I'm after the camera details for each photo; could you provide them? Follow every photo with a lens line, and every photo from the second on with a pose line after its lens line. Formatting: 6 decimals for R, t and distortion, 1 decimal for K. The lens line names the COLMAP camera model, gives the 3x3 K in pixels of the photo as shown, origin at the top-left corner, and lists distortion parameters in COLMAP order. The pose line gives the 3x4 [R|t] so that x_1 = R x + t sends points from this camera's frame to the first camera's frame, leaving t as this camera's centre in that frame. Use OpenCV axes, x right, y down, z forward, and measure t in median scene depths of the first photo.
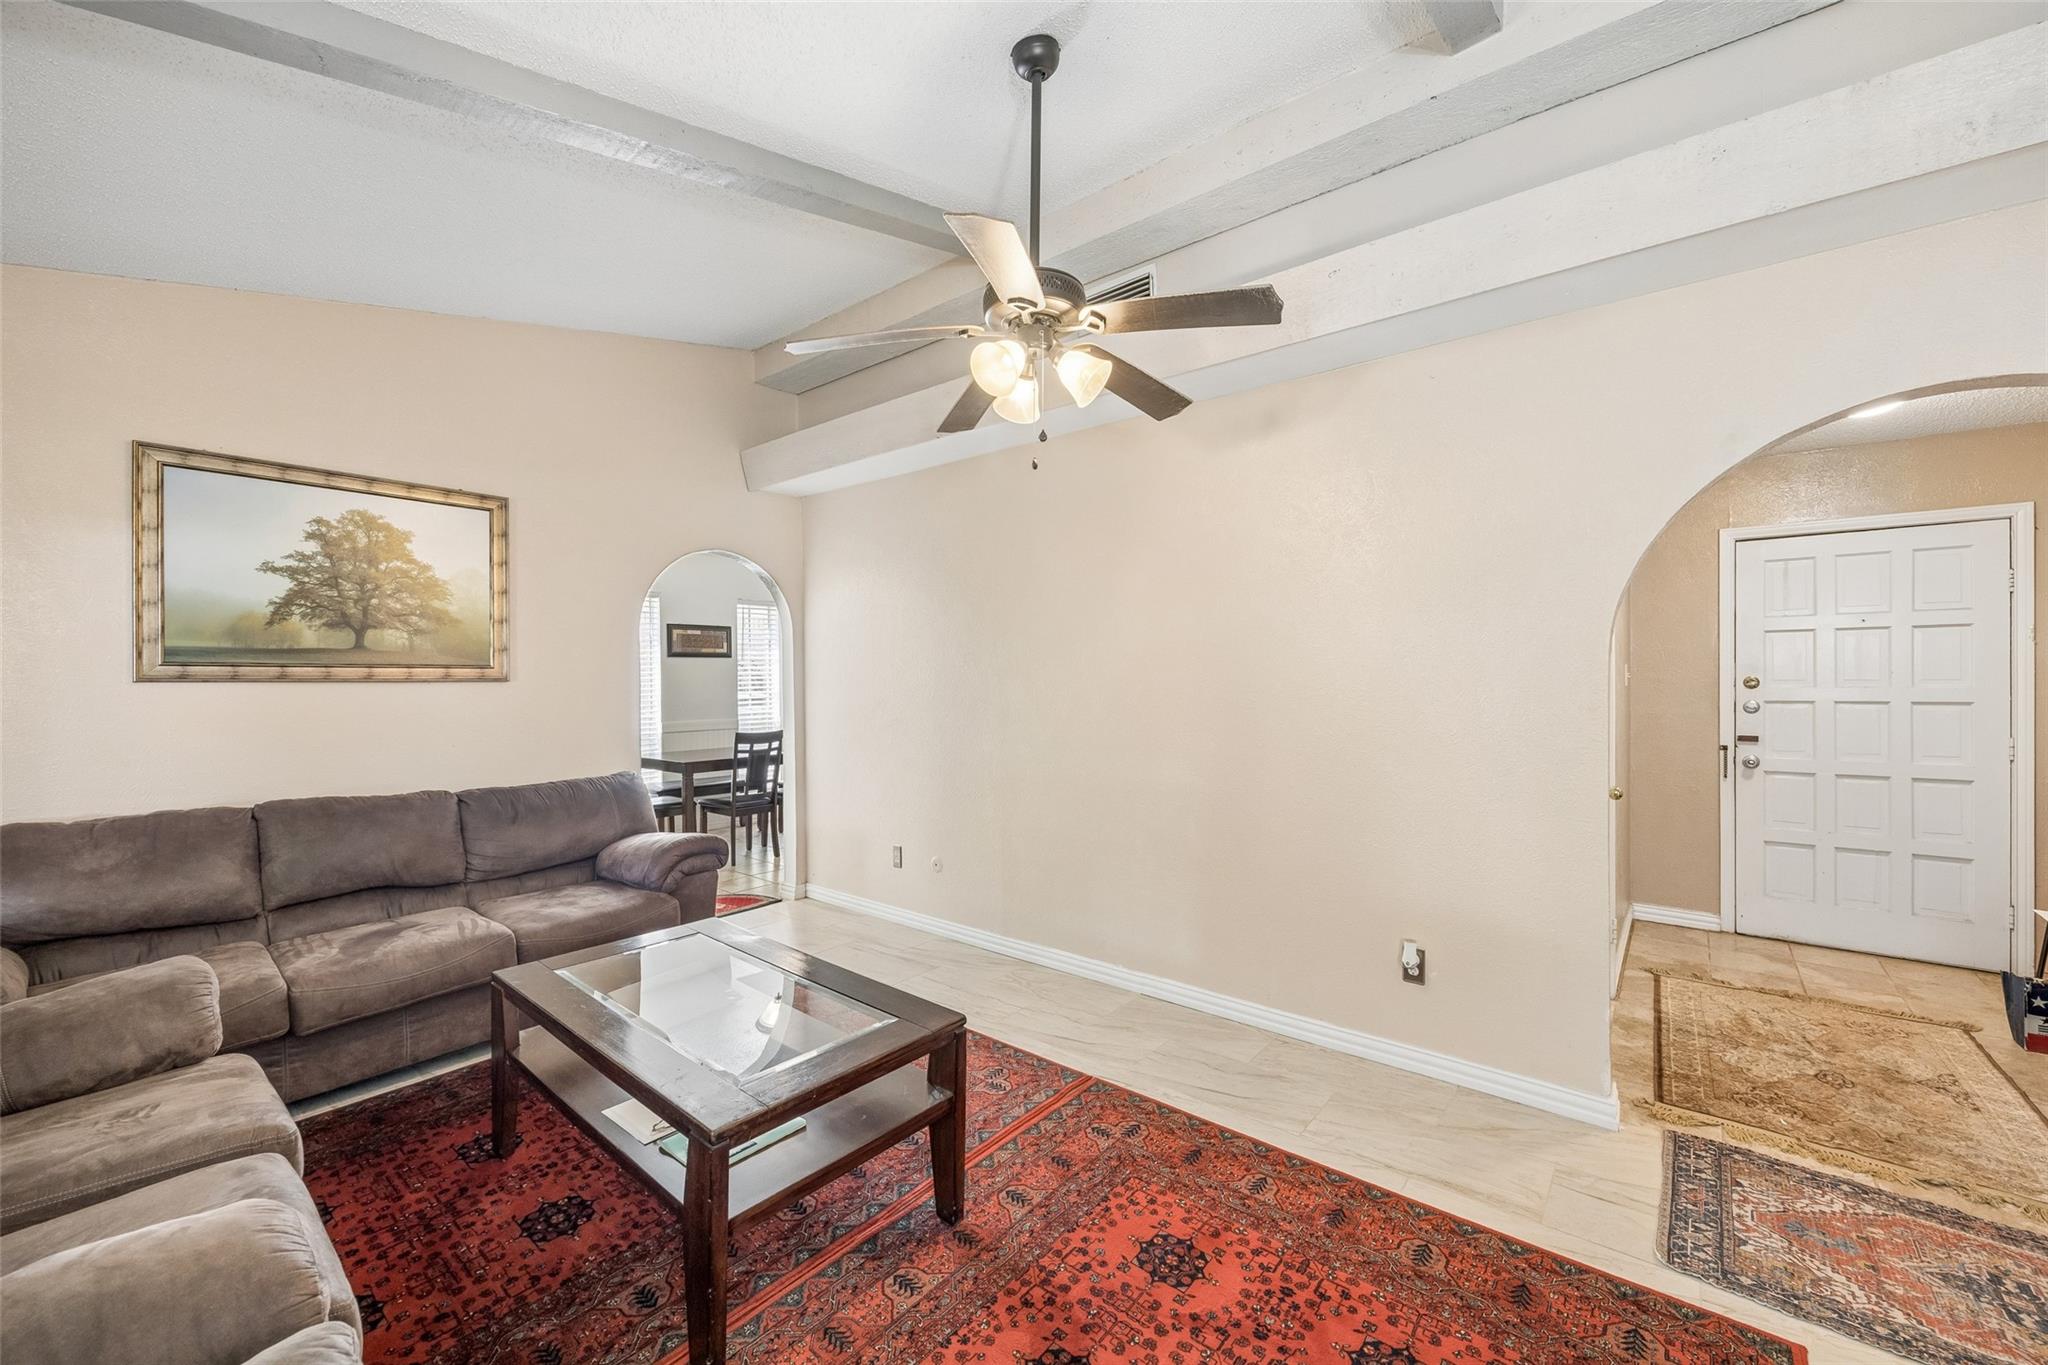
lens RADIAL K [[788.1, 0, 1052.2], [0, 788.1, 690.3], [0, 0, 1]] dist [0.000116, -0.000364]
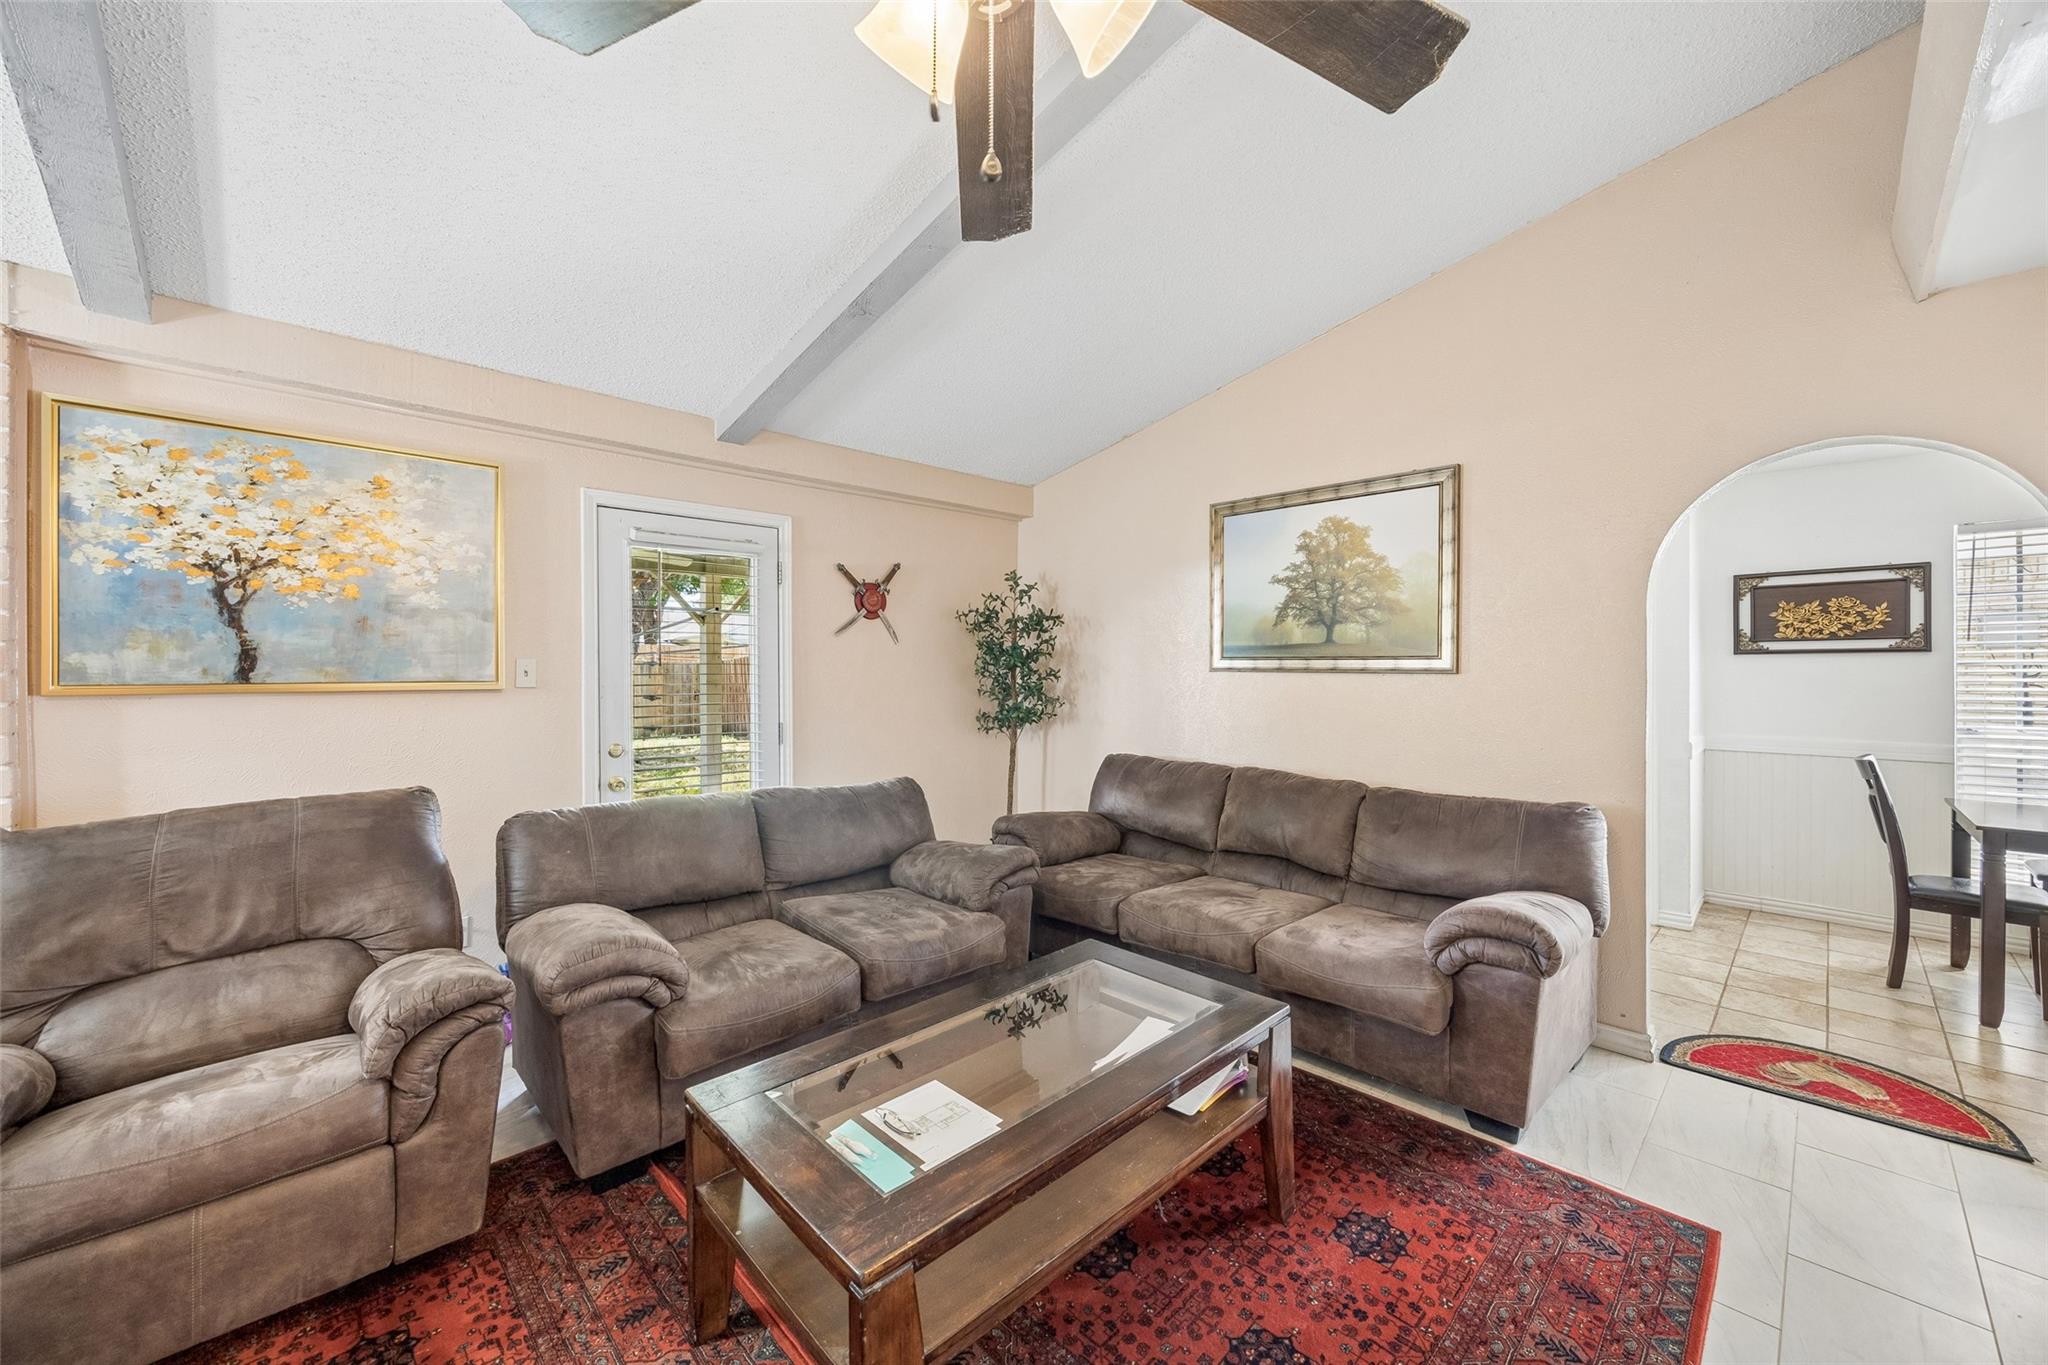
lens RADIAL K [[788.1, 0, 1026.9], [0, 788.1, 667.2], [0, 0, 1]] dist [0.000116, -0.000364]
pose [[-0.122055, 0.002127, -0.992521, 0.269775], [-0.016924, 0.999848, 0.004224, -0.015968], [0.992379, 0.017313, -0.122000, 0.724040]]
